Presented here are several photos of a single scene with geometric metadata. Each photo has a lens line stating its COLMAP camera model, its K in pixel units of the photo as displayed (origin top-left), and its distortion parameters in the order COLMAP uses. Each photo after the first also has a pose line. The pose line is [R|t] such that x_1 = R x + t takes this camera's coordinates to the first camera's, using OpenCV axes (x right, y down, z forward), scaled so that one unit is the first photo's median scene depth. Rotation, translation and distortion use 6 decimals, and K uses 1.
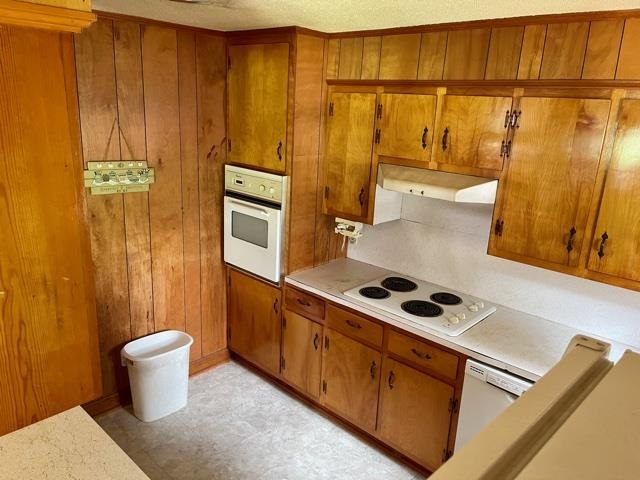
lens RADIAL K [[482.9, 0, 316.0], [0, 482.9, 242.5], [0, 0, 1]] dist [0.025763, -0.008582]
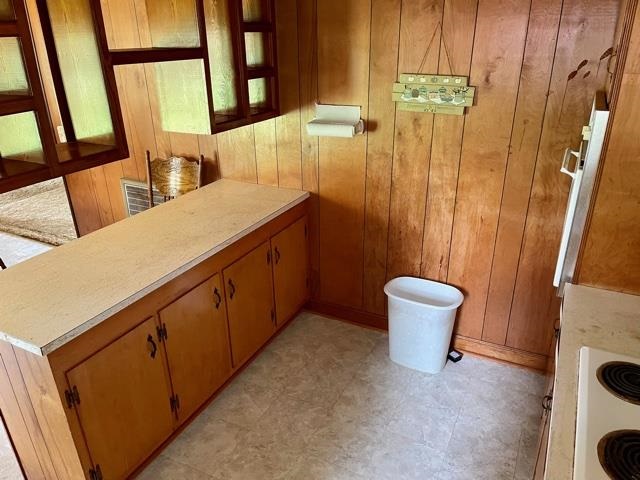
lens RADIAL K [[482.9, 0, 316.0], [0, 482.9, 242.5], [0, 0, 1]] dist [0.025763, -0.008582]
pose [[0.275971, 0.337409, -0.899997, 0.398280], [-0.235020, 0.931625, 0.277201, -0.075419], [0.931990, 0.135018, 0.336399, 0.523212]]
